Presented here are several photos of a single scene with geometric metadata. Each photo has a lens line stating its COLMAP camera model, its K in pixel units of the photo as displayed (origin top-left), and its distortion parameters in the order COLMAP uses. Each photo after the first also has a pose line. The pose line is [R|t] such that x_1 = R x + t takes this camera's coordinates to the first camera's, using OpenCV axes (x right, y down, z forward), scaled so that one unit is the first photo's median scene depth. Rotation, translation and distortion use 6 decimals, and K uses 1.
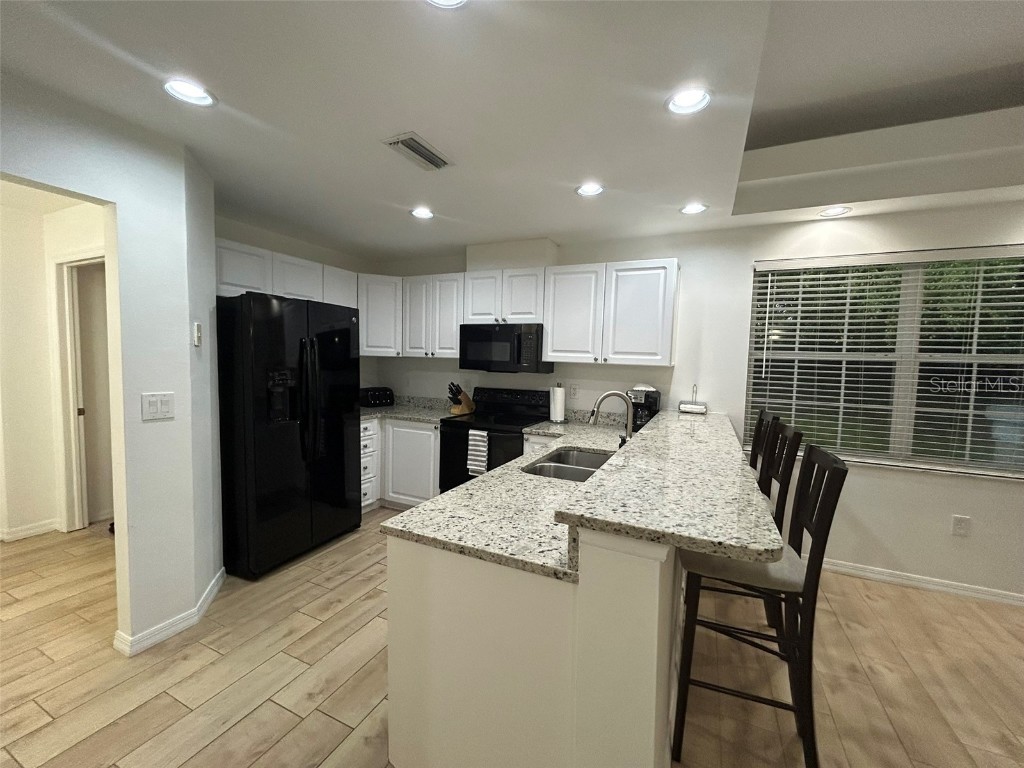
lens RADIAL K [[413.3, 0, 509.2], [0, 413.3, 384.8], [0, 0, 1]] dist [-0.000777, 0.000226]
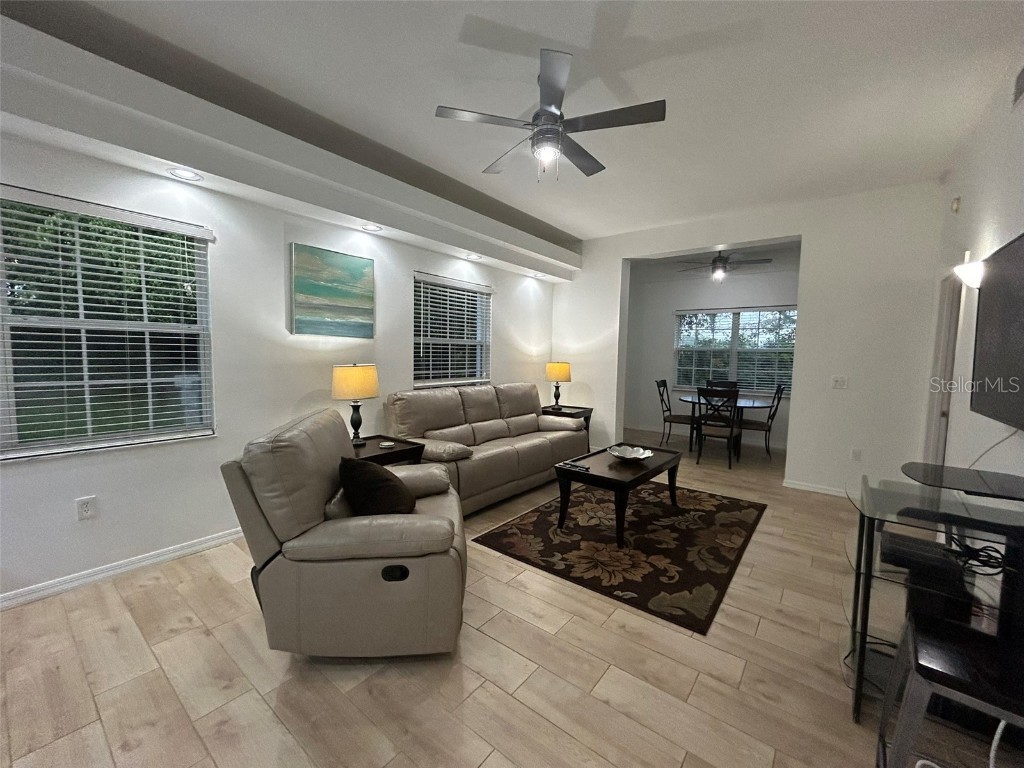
lens RADIAL K [[413.3, 0, 509.2], [0, 413.3, 384.8], [0, 0, 1]] dist [-0.000777, 0.000226]
pose [[0.223551, -0.098728, 0.969679, 0.328414], [0.047913, 0.994767, 0.090236, 0.024918], [-0.973514, 0.026288, 0.227112, -0.089736]]
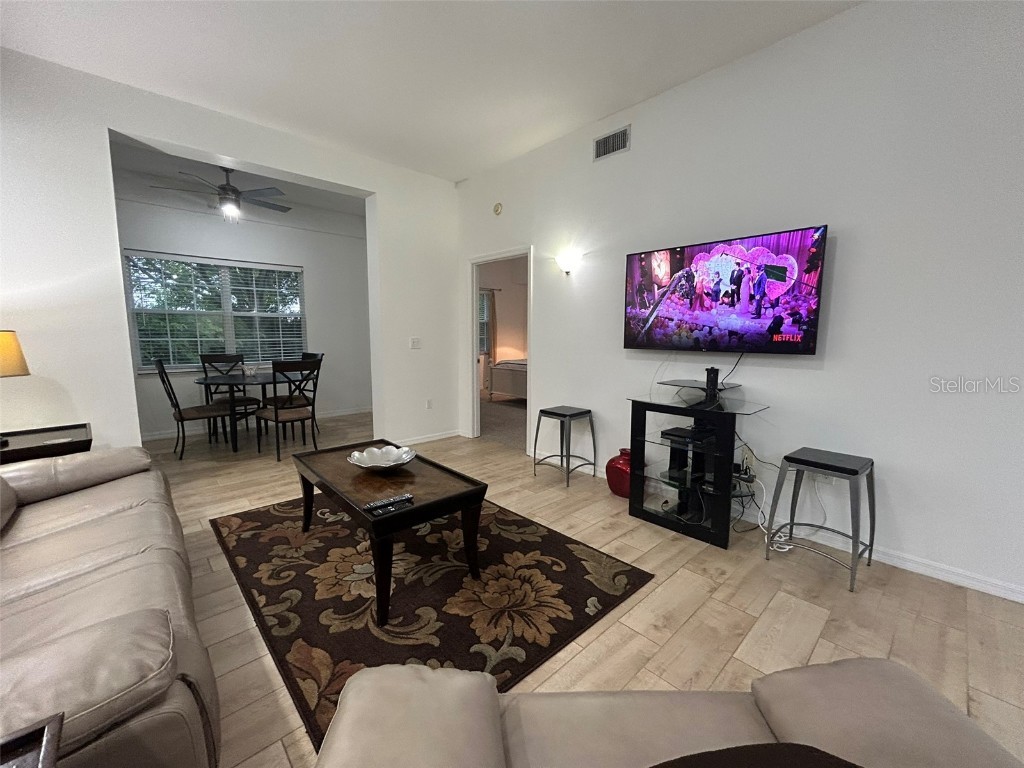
lens RADIAL K [[414.9, 0, 509.3], [0, 414.9, 385.7], [0, 0, 1]] dist [-0.000909, -0.000153]
pose [[-0.928419, -0.075380, 0.363809, 0.941342], [-0.004477, 0.981401, 0.191918, 0.049365], [-0.371509, 0.176551, -0.911488, 0.392556]]
